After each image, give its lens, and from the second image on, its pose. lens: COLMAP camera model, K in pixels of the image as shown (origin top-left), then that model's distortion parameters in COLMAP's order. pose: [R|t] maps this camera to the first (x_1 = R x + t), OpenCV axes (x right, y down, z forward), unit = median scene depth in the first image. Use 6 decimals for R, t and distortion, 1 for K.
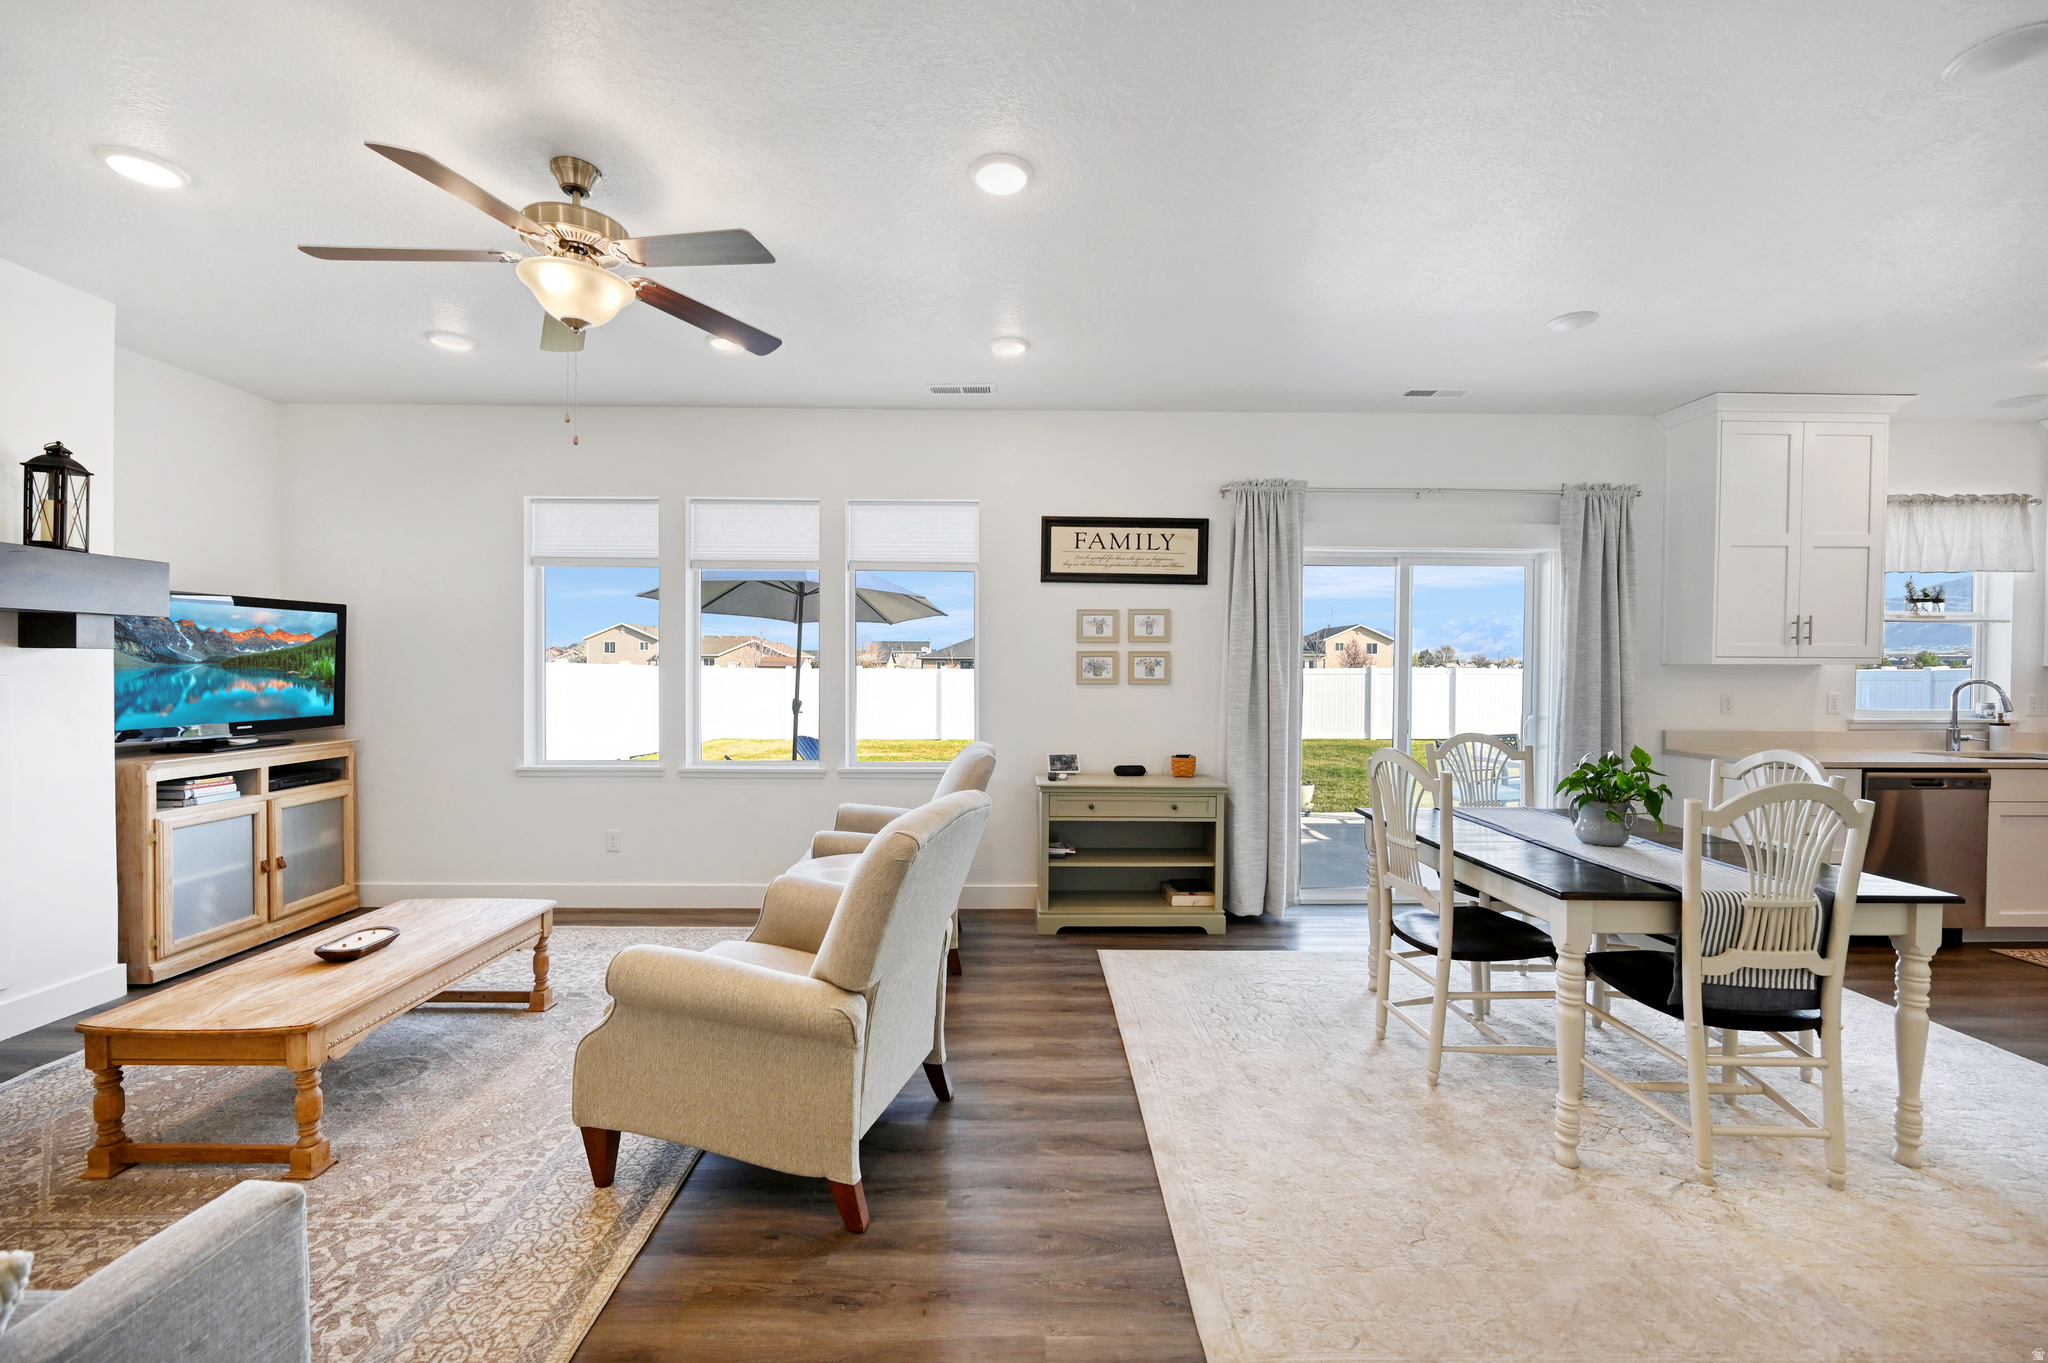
lens RADIAL K [[814.6, 0, 1024.0], [0, 814.6, 681.5], [0, 0, 1]] dist [-0.001055, -0.000029]
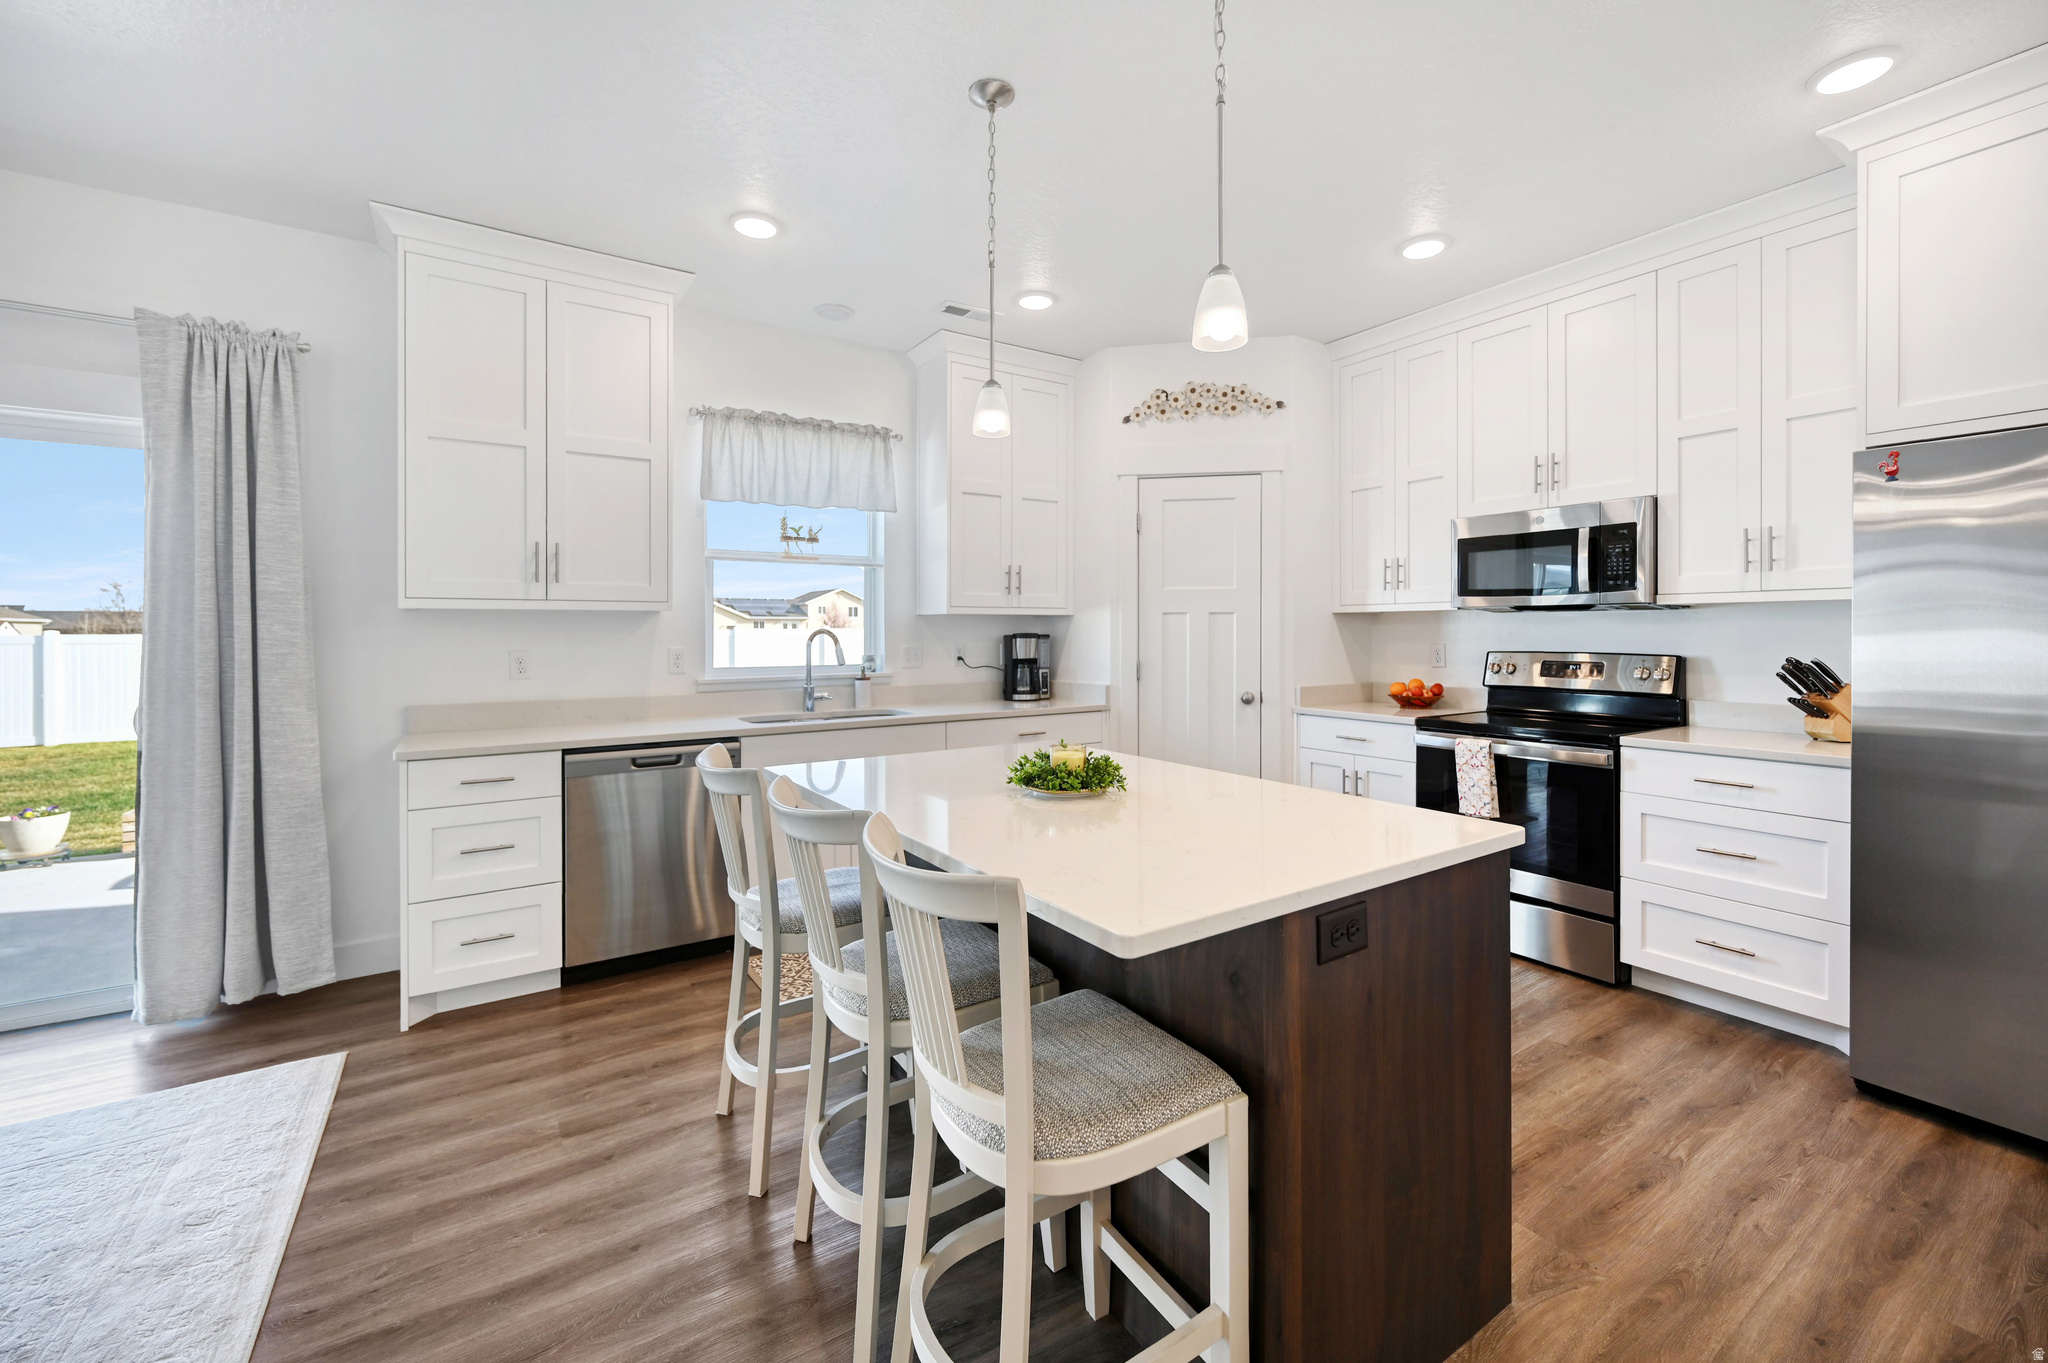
lens RADIAL K [[827.4, 0, 1029.6], [0, 827.4, 636.6], [0, 0, 1]] dist [-0.001959, -0.000130]
pose [[0.838871, -0.010994, 0.544219, 0.897304], [0.017097, 0.999835, -0.006155, 0.015291], [-0.544062, 0.014468, 0.838920, 0.135384]]
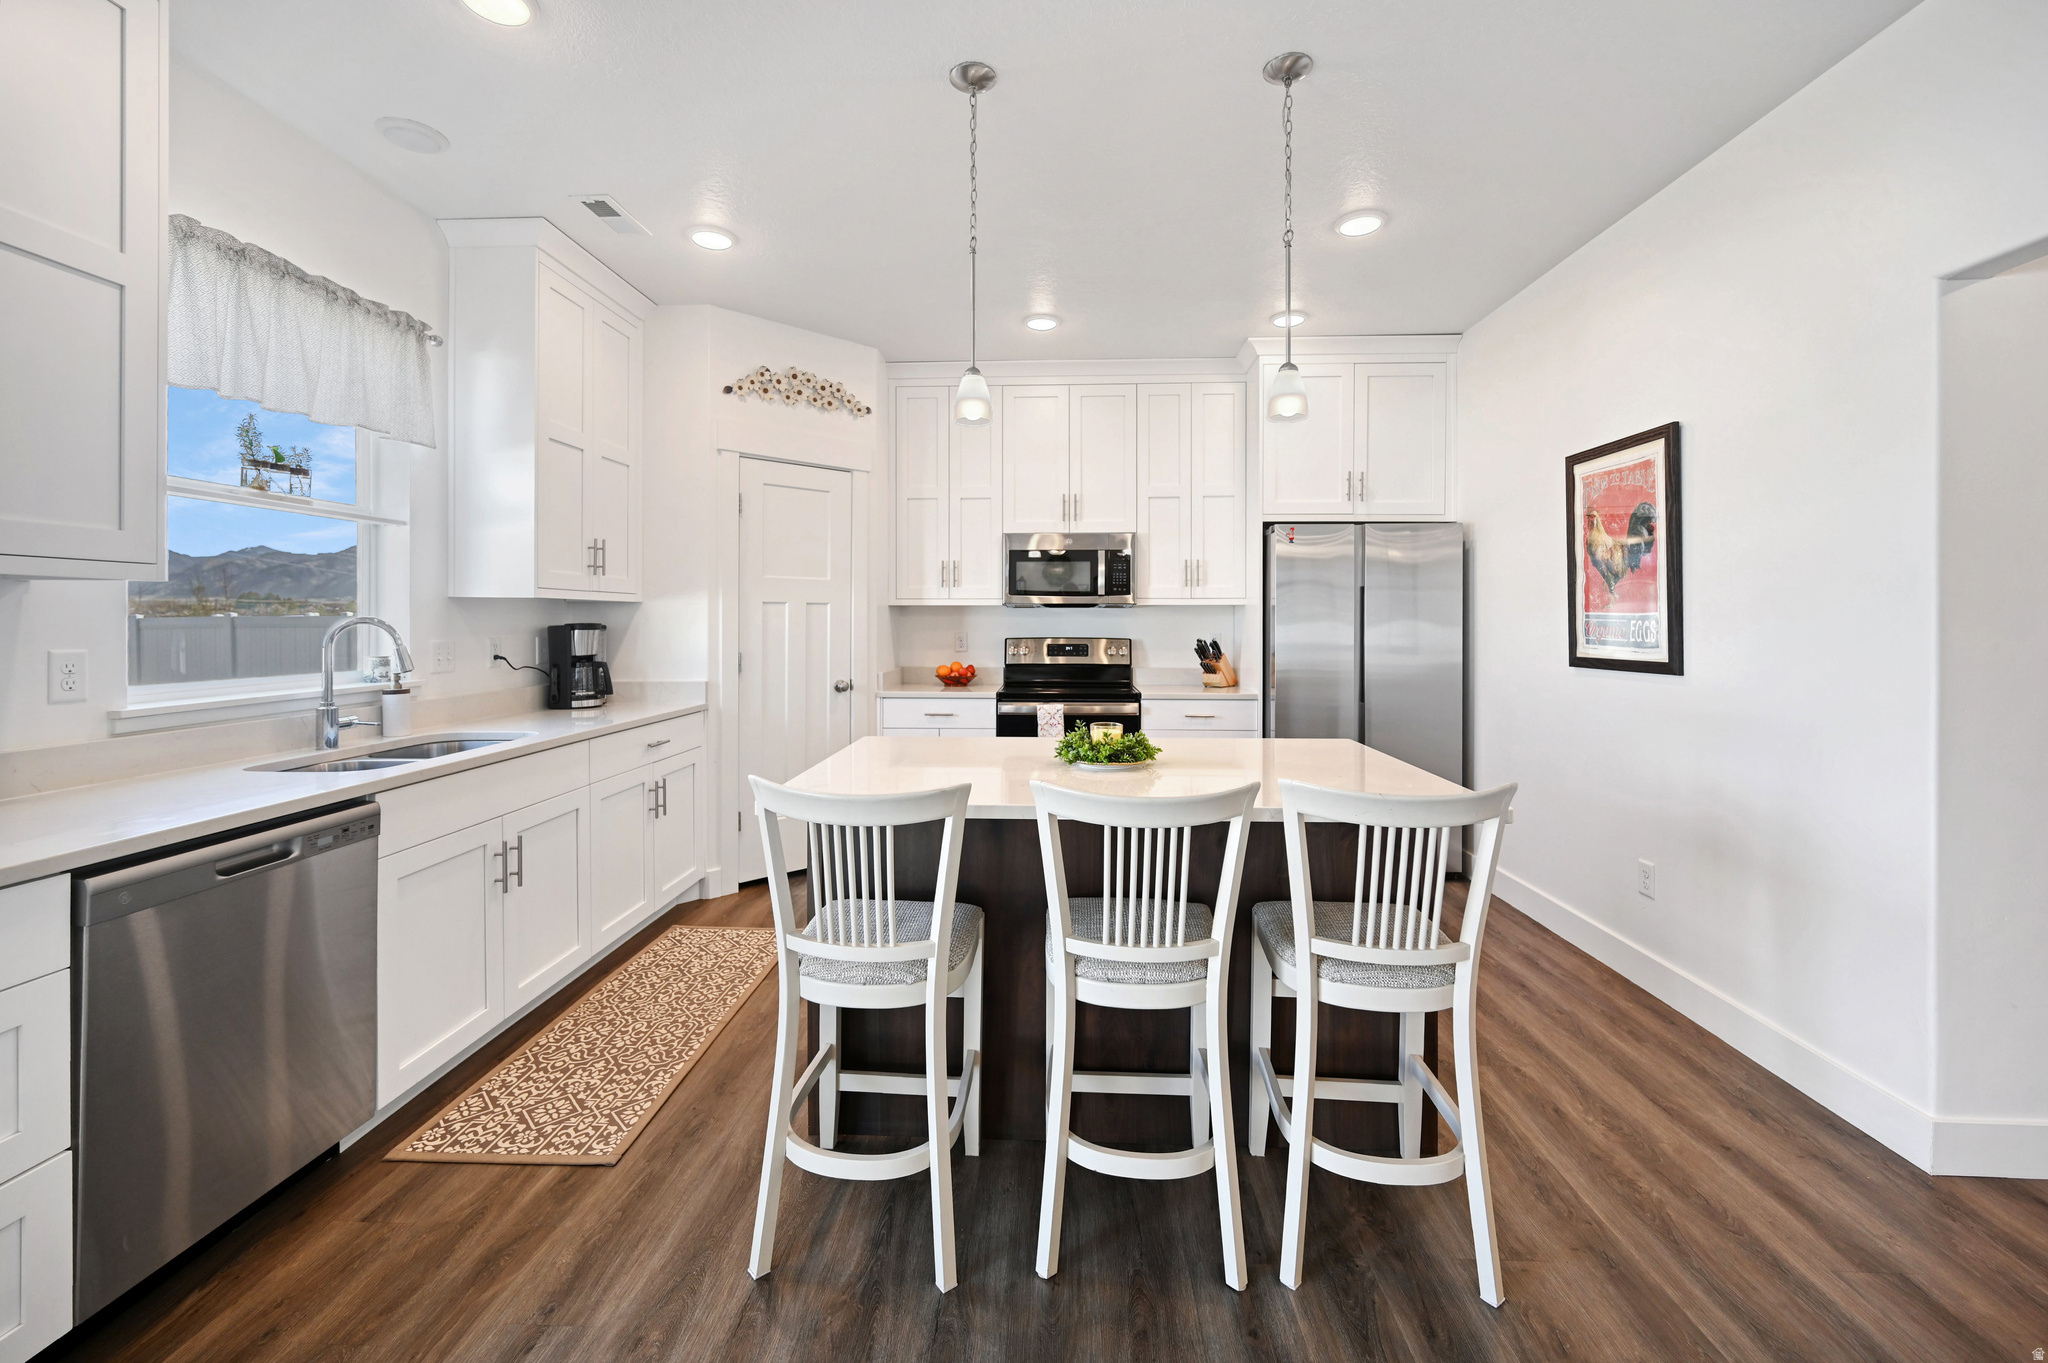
lens RADIAL K [[834.0, 0, 1025.6], [0, 834.0, 620.4], [0, 0, 1]] dist [-0.002010, 0.000563]
pose [[0.055691, -0.004277, 0.998439, 0.643477], [0.017362, 0.999844, 0.003315, 0.006458], [-0.998297, 0.017150, 0.055756, 0.527276]]
